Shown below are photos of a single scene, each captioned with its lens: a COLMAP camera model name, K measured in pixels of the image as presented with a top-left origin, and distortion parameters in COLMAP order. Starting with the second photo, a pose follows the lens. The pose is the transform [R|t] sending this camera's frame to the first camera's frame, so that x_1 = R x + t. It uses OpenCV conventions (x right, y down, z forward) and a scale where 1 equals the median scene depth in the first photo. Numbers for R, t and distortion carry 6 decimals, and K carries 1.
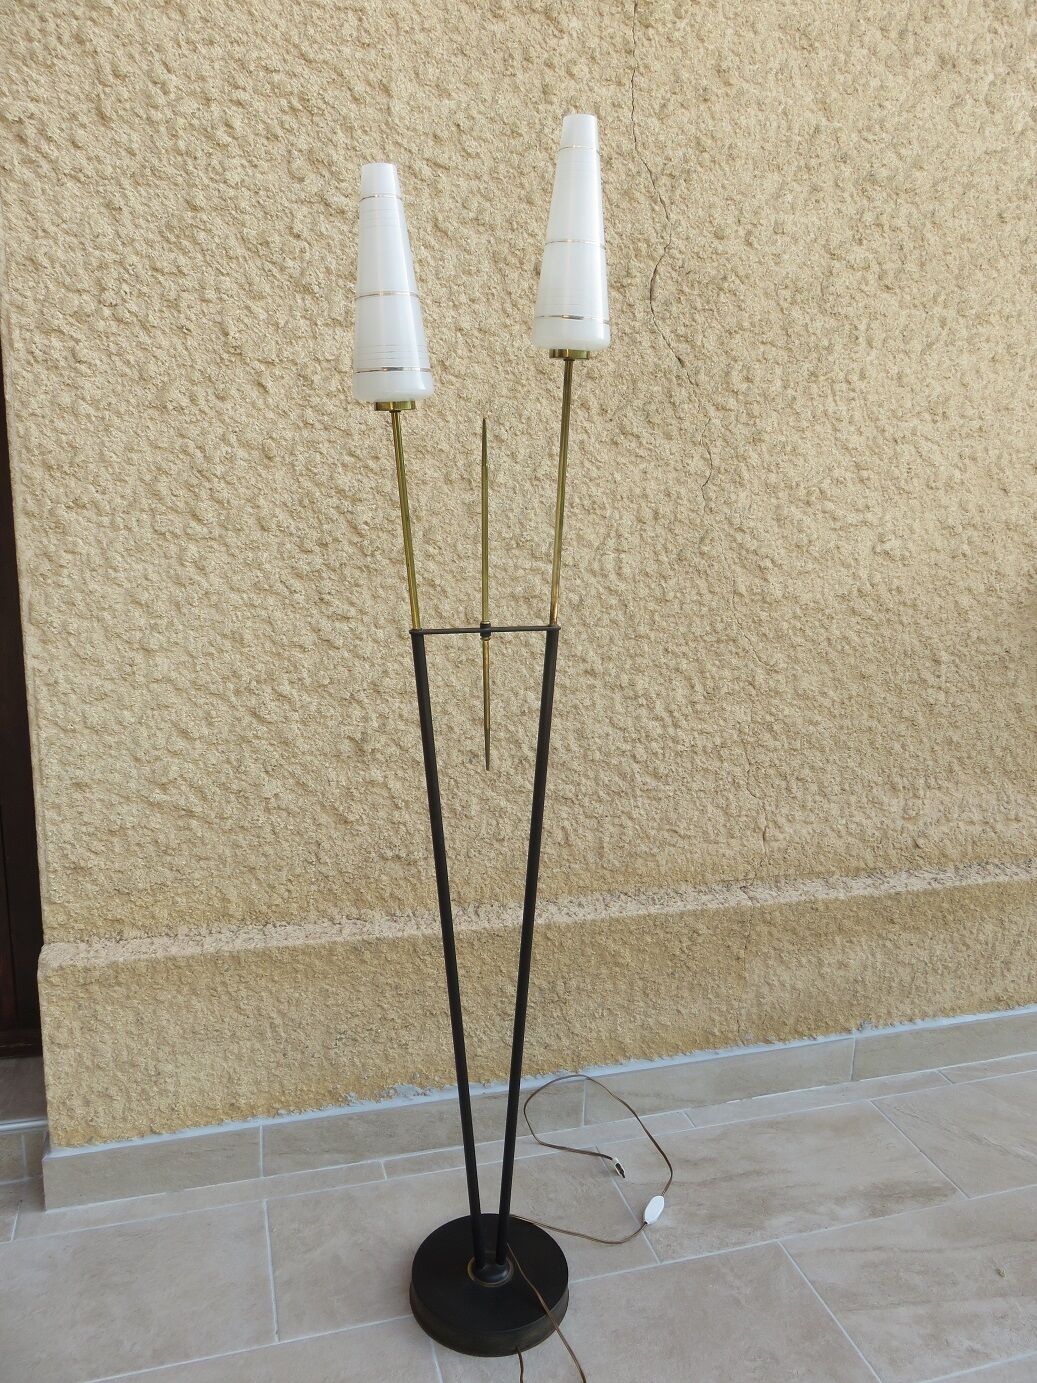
lens RADIAL K [[1033.7, 0, 519.5], [0, 1033.7, 696.7], [0, 0, 1]] dist [-0.007483, -0.003320]
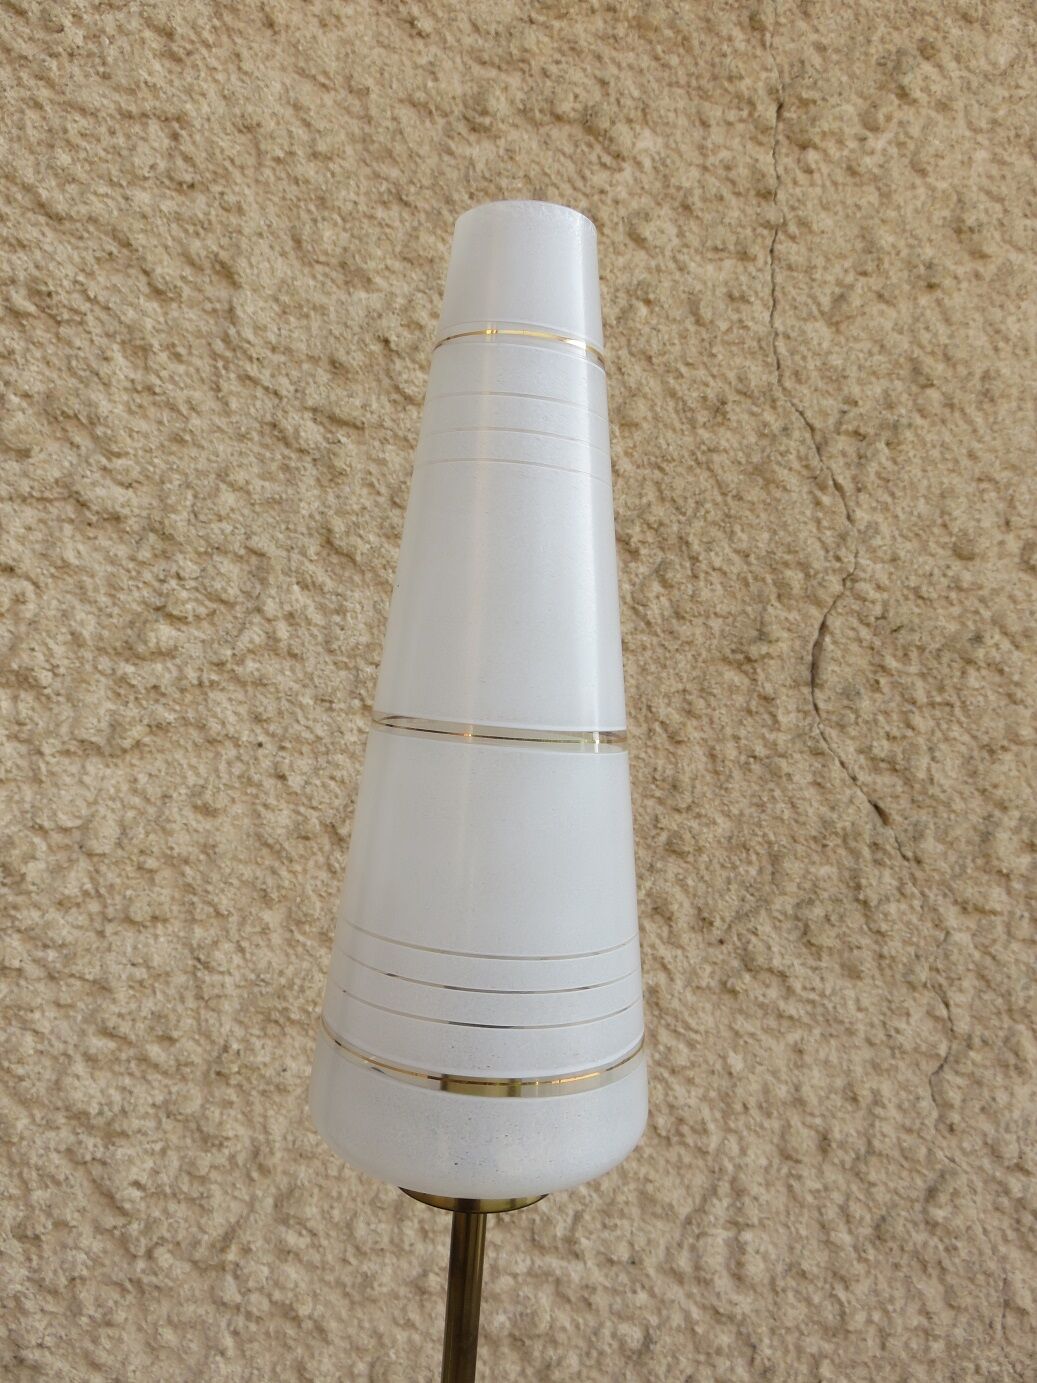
lens RADIAL K [[1033.7, 0, 509.9], [0, 1033.7, 689.4], [0, 0, 1]] dist [-0.007483, -0.003320]
pose [[0.988308, 0.026348, -0.150175, 0.065713], [-0.058533, 0.975047, -0.214143, -0.286989], [0.140785, 0.220429, 0.965189, 0.558796]]
